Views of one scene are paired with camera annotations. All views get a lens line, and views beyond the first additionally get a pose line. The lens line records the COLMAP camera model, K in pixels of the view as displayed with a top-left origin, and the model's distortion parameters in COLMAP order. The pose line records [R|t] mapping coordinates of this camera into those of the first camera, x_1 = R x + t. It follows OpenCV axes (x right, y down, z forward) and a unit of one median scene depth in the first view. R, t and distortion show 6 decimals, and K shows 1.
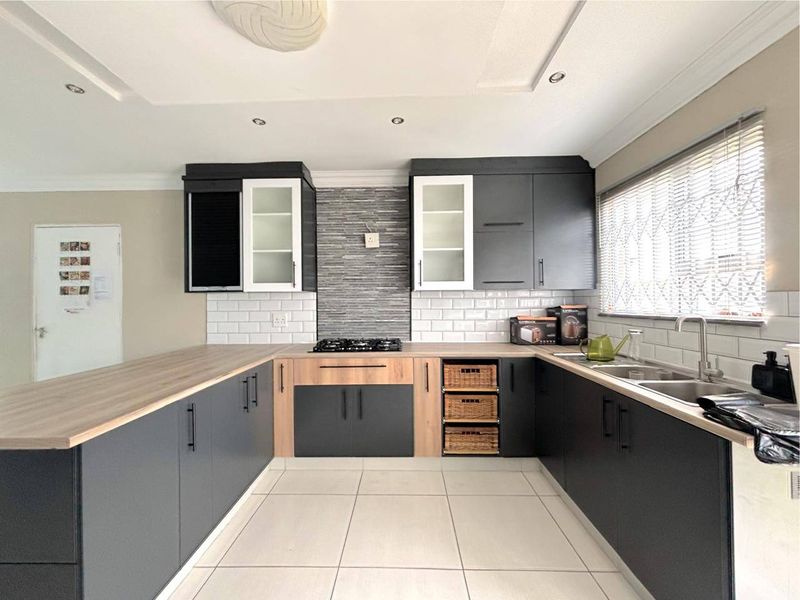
lens RADIAL K [[318.9, 0, 400.0], [0, 318.9, 300.0], [0, 0, 1]] dist [0.006948, -0.000071]
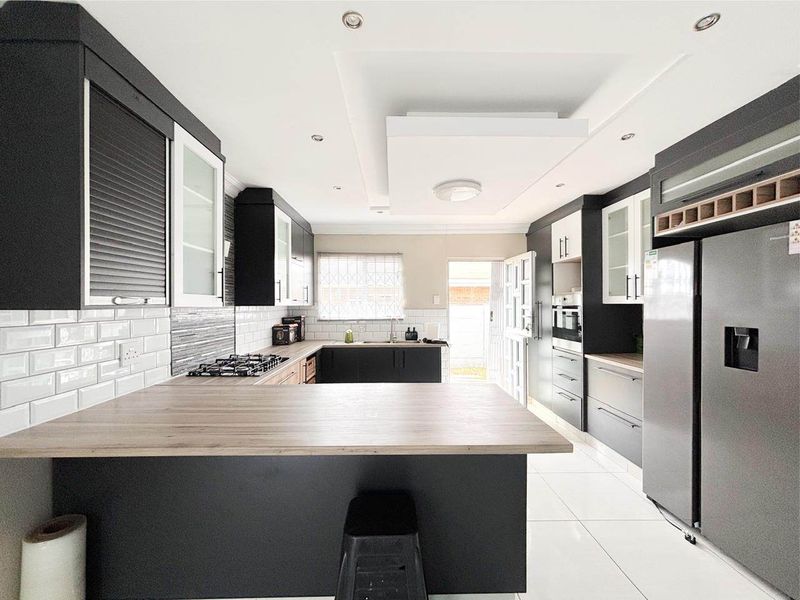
lens RADIAL K [[331.6, 0, 396.4], [0, 331.6, 306.2], [0, 0, 1]] dist [0.006928, -0.000225]
pose [[-0.028313, 0.002851, 0.999595, -1.149071], [0.001622, 0.999995, -0.002806, -0.024591], [-0.999598, 0.001542, -0.028317, 0.604669]]
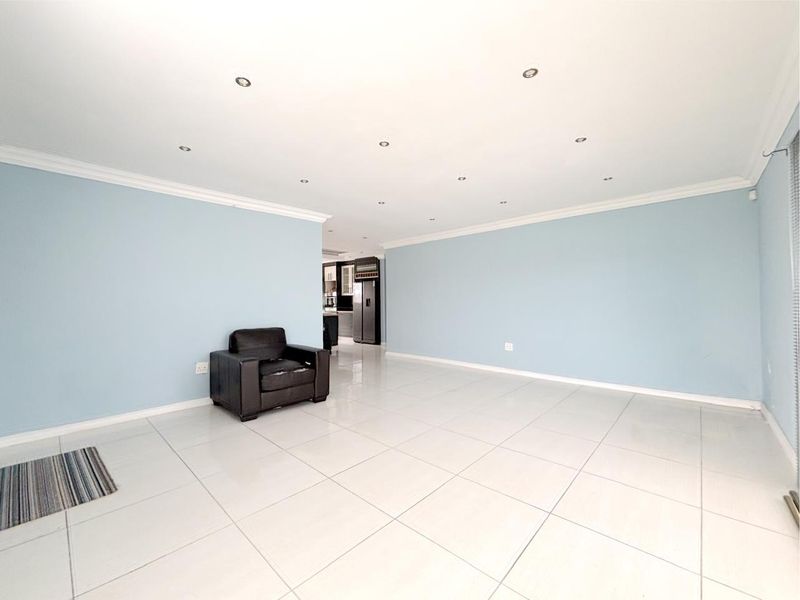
lens RADIAL K [[331.6, 0, 396.4], [0, 331.6, 306.2], [0, 0, 1]] dist [0.006928, -0.000225]
pose [[-0.741707, 0.003496, 0.670715, -3.104944], [0.009911, 0.999934, 0.005748, 0.077130], [-0.670651, 0.010911, -0.741693, 2.330253]]
